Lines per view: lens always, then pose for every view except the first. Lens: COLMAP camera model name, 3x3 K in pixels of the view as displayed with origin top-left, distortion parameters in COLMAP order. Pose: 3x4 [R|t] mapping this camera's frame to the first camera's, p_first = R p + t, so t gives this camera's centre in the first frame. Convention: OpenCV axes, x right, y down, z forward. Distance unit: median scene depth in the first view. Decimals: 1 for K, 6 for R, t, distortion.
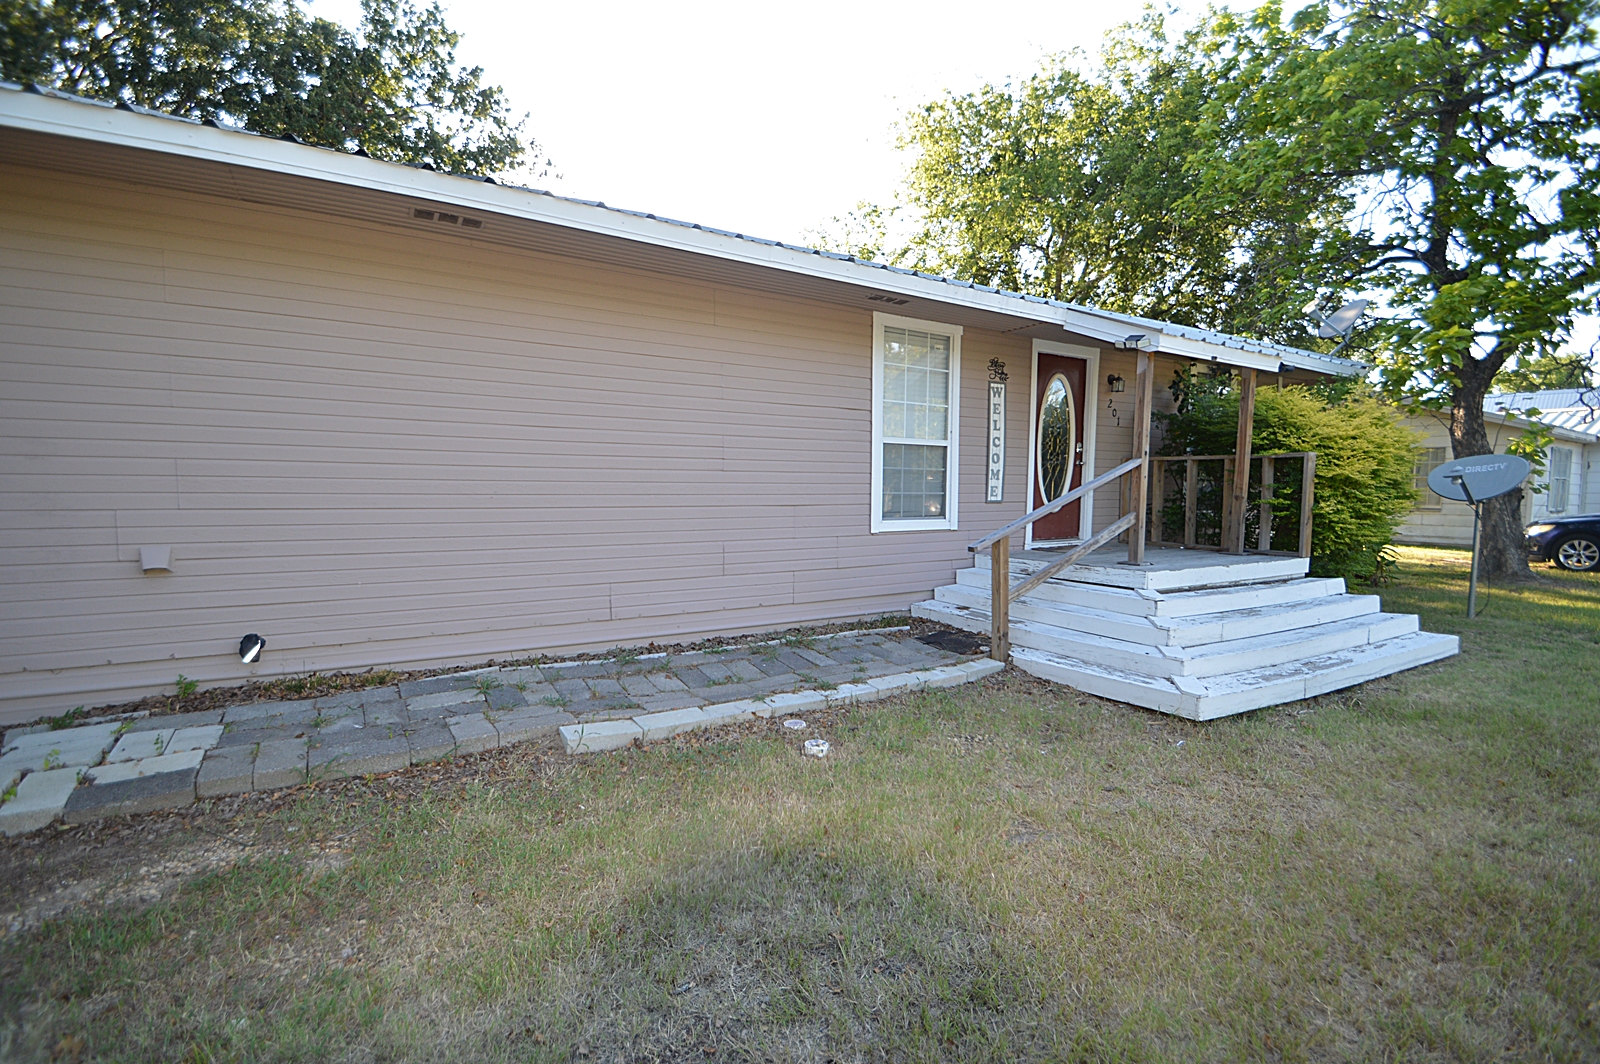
lens RADIAL K [[716.5, 0, 795.5], [0, 716.5, 549.3], [0, 0, 1]] dist [-0.013795, -0.002101]
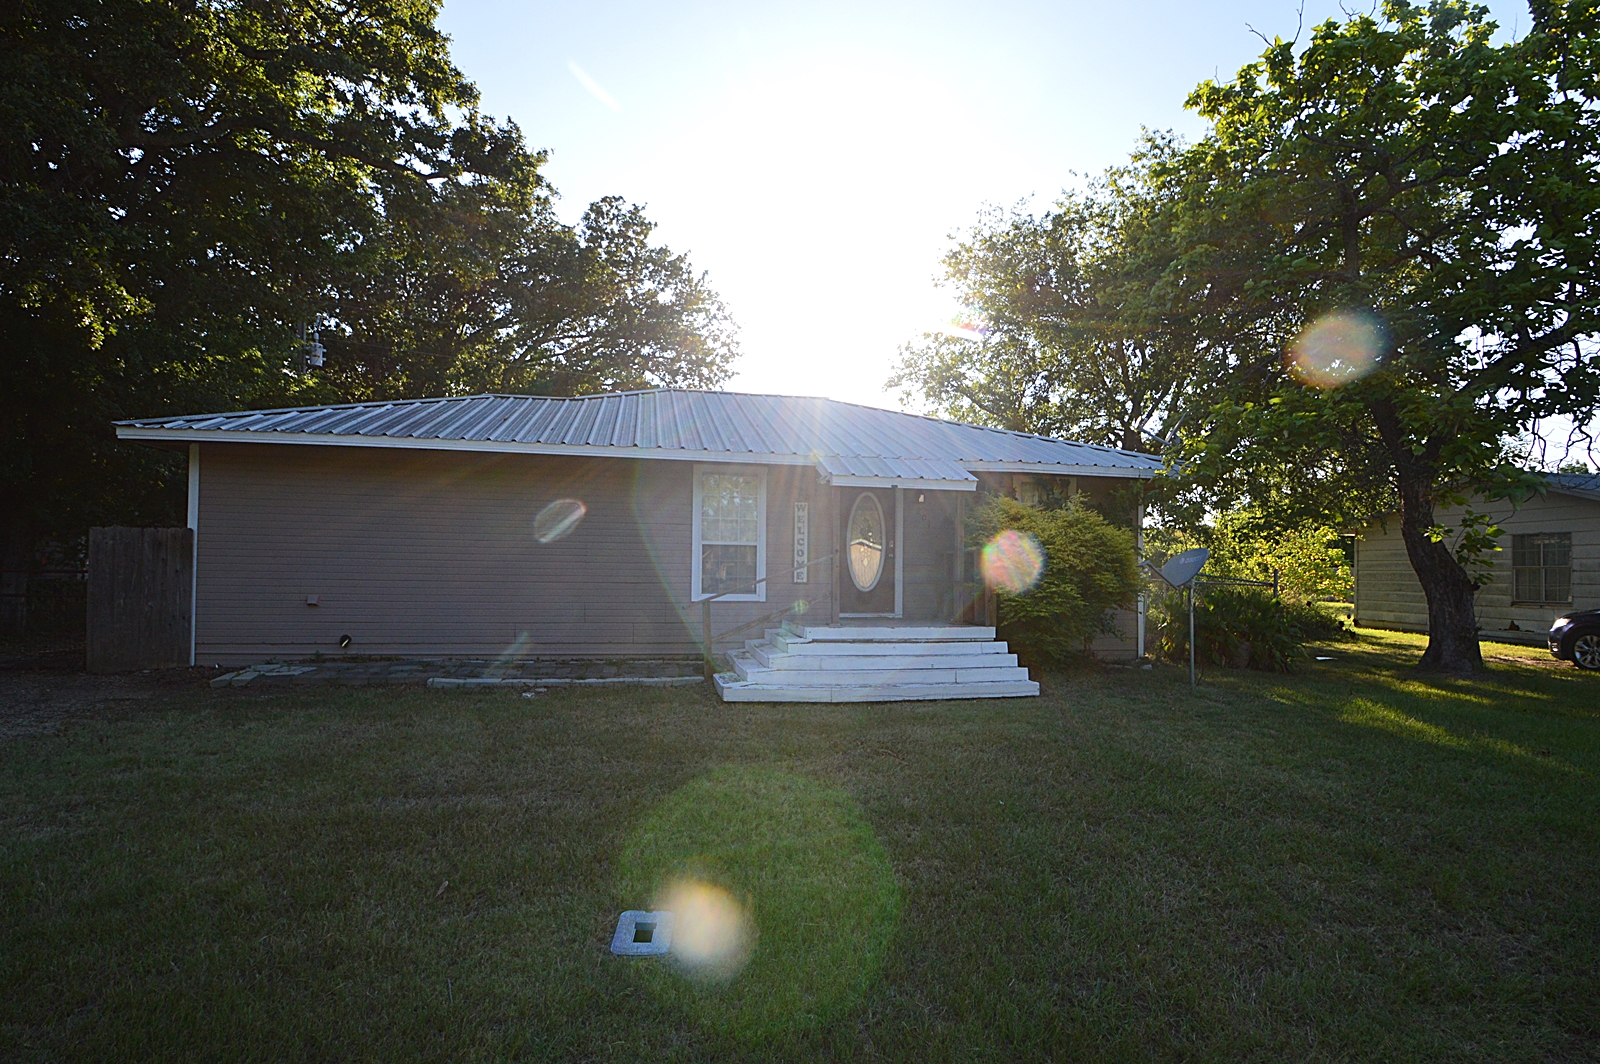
lens RADIAL K [[774.0, 0, 801.0], [0, 774.0, 555.2], [0, 0, 1]] dist [-0.027926, -0.000523]
pose [[0.940046, -0.003497, -0.341029, 1.355563], [-0.036834, 0.993057, -0.111718, 0.084969], [0.339052, 0.117581, 0.933391, -0.764466]]
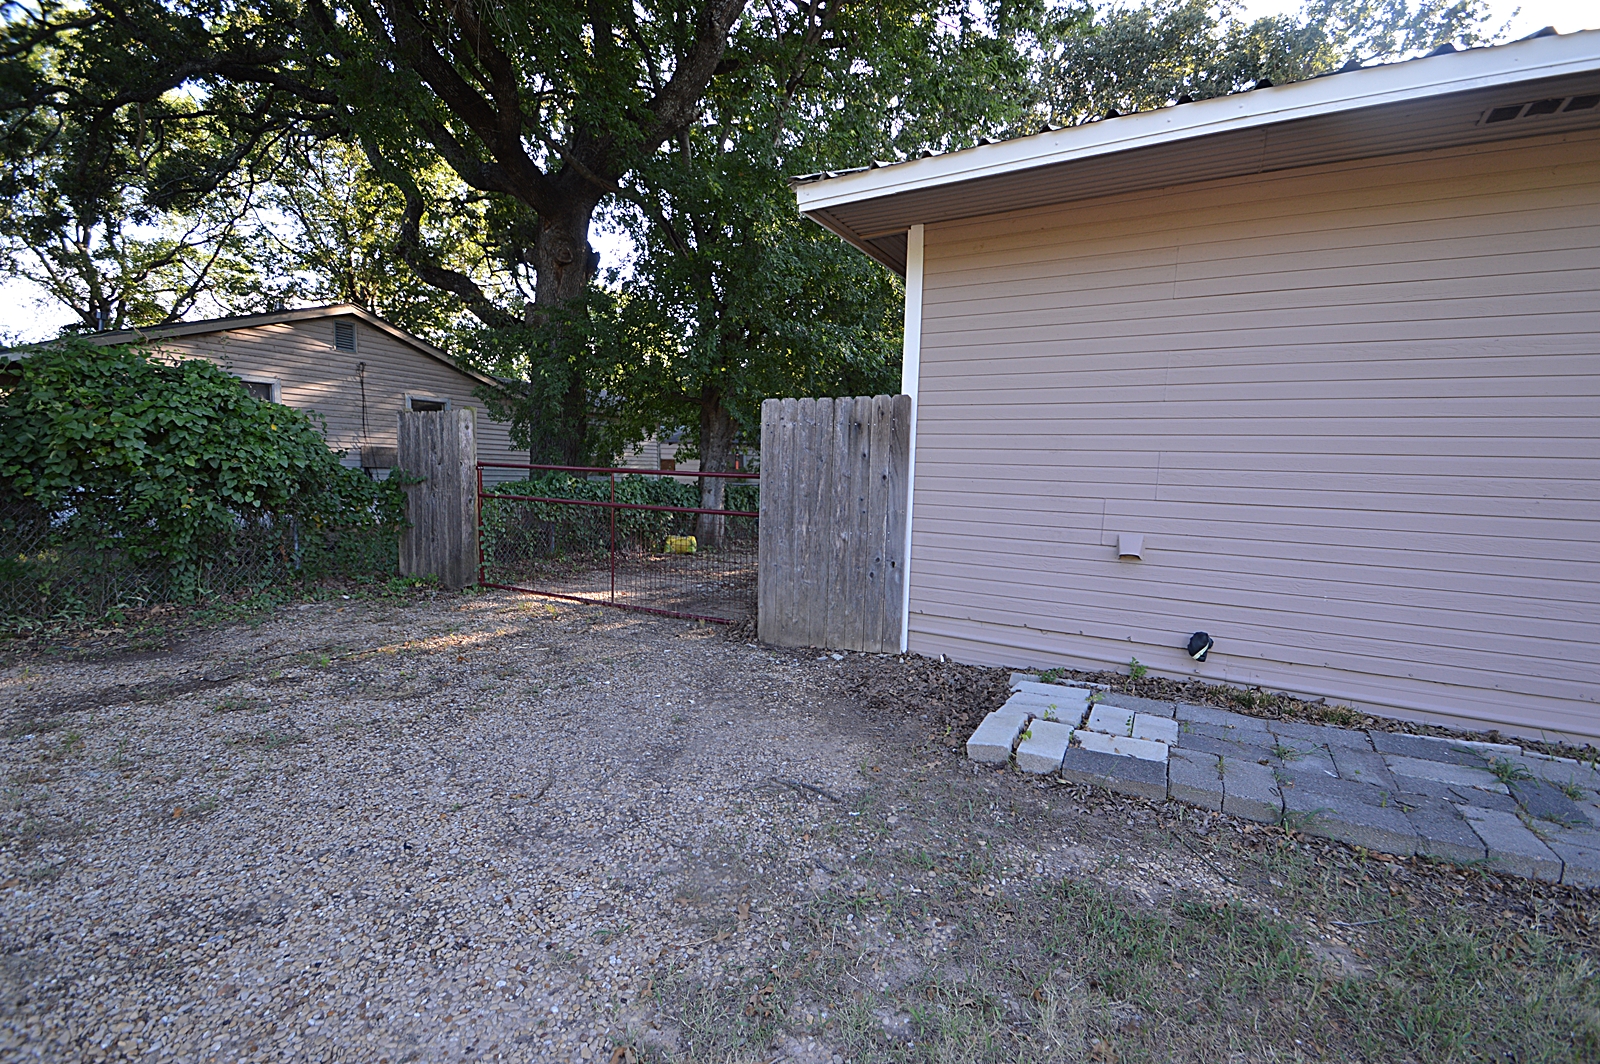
lens RADIAL K [[716.5, 0, 796.9], [0, 716.5, 539.3], [0, 0, 1]] dist [-0.013795, -0.002101]
pose [[0.465804, 0.091010, -0.880195, -0.191673], [-0.108199, 0.993091, 0.045424, 0.010089], [0.878248, 0.074077, 0.472433, 0.054056]]
